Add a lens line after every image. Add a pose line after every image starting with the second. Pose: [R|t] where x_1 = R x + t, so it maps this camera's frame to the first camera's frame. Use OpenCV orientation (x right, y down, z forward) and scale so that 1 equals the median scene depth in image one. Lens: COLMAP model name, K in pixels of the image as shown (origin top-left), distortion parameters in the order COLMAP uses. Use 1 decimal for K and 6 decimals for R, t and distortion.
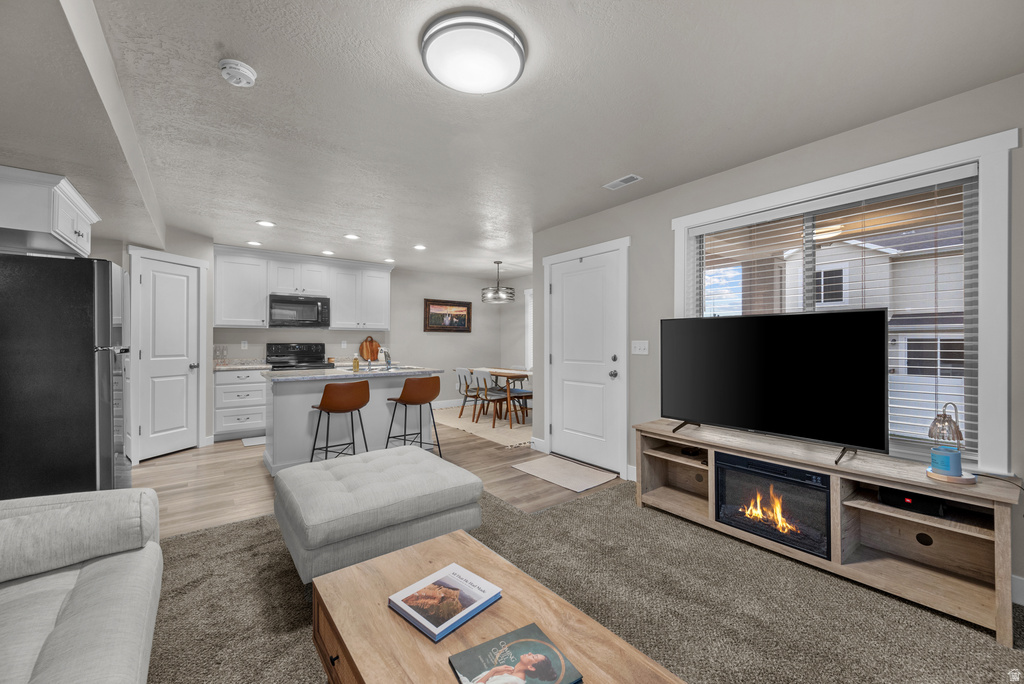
lens RADIAL K [[406.1, 0, 515.7], [0, 406.1, 339.7], [0, 0, 1]] dist [0.006806, 0.000361]
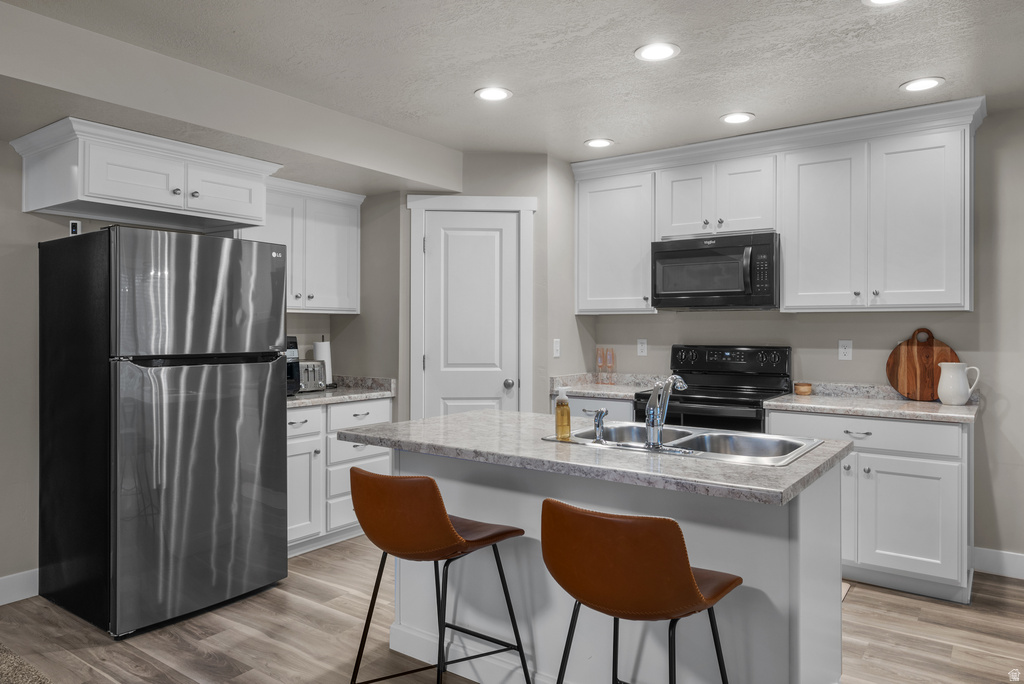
lens RADIAL K [[675.9, 0, 510.7], [0, 675.9, 326.1], [0, 0, 1]] dist [-0.003672, -0.003500]
pose [[0.276777, -0.004290, -0.960925, 0.106294], [0.003604, 0.999988, -0.003427, -0.011359], [0.960928, -0.002515, 0.276789, 0.612848]]
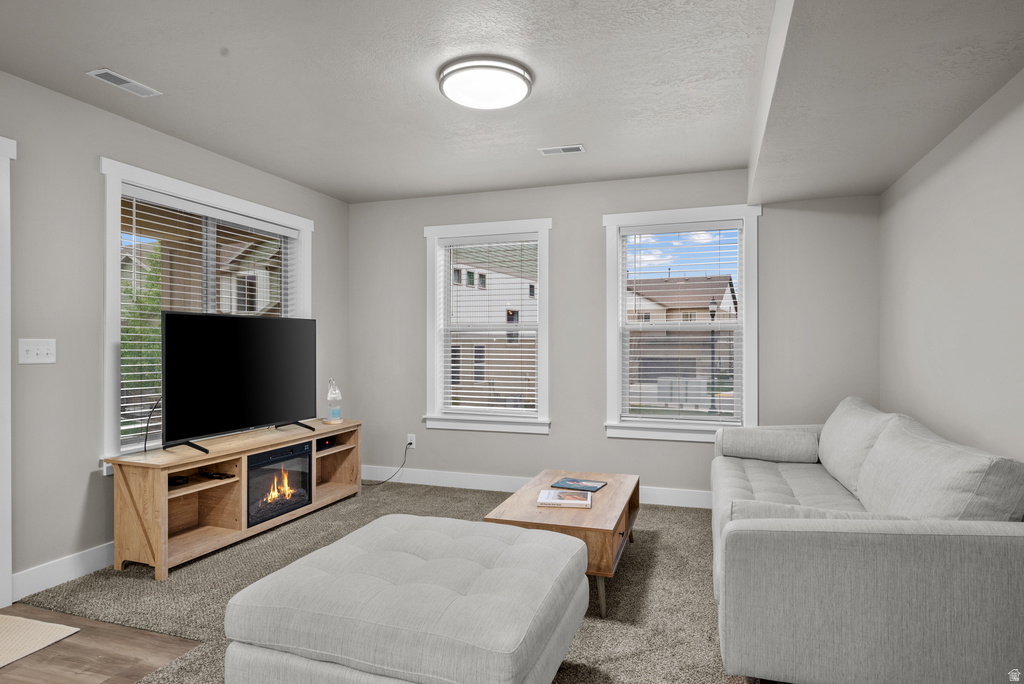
lens RADIAL K [[590.4, 0, 512.8], [0, 590.4, 346.6], [0, 0, 1]] dist [-0.002413, -0.000139]
pose [[-0.546511, -0.003472, 0.837445, -0.463822], [-0.005443, 0.999985, 0.000594, 0.005523], [-0.837435, -0.004233, -0.546521, 0.565824]]
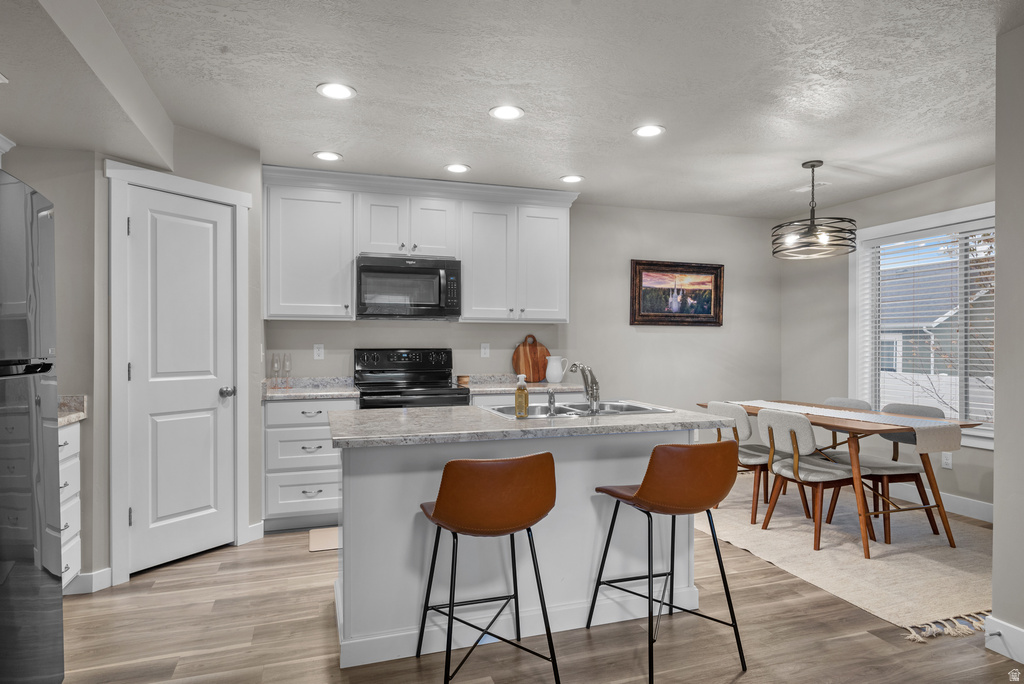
lens RADIAL K [[598.3, 0, 517.4], [0, 598.3, 349.2], [0, 0, 1]] dist [-0.006261, -0.001574]
pose [[0.943152, -0.000133, -0.332362, -0.145951], [0.004212, 0.999924, 0.011553, 0.001426], [0.332335, -0.012296, 0.943081, 0.327954]]
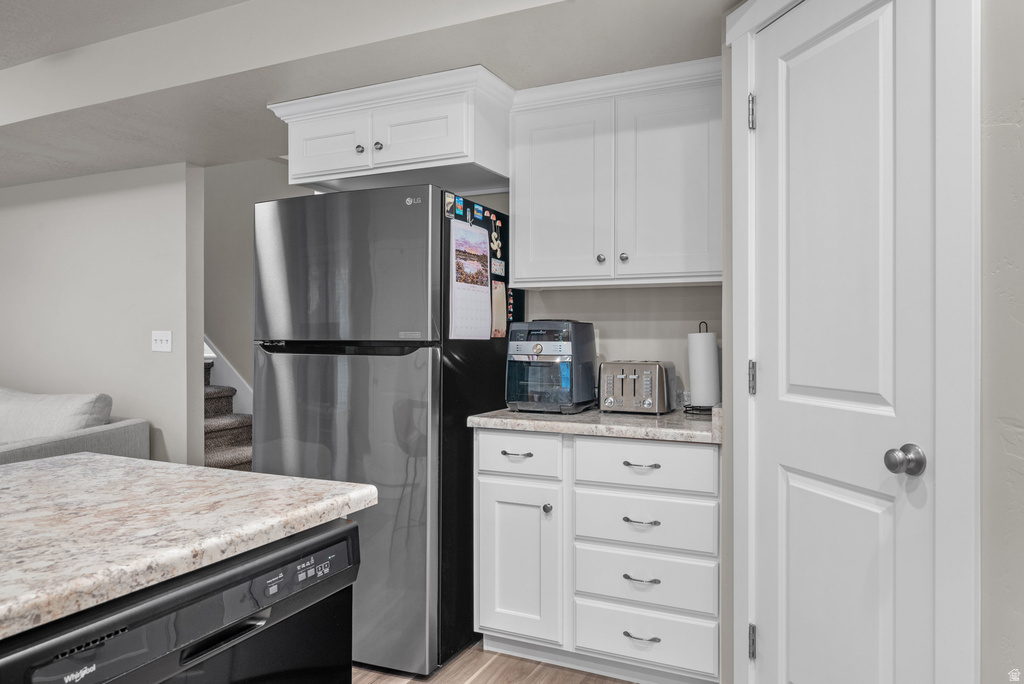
lens RADIAL K [[695.8, 0, 512.0], [0, 695.8, 342.0], [0, 0, 1]] dist [0.002976, 0.000872]
pose [[-0.896267, 0.004446, -0.443493, -0.406500], [0.002369, 0.999983, 0.005237, 0.007411], [0.443509, 0.003643, -0.896263, 1.000015]]
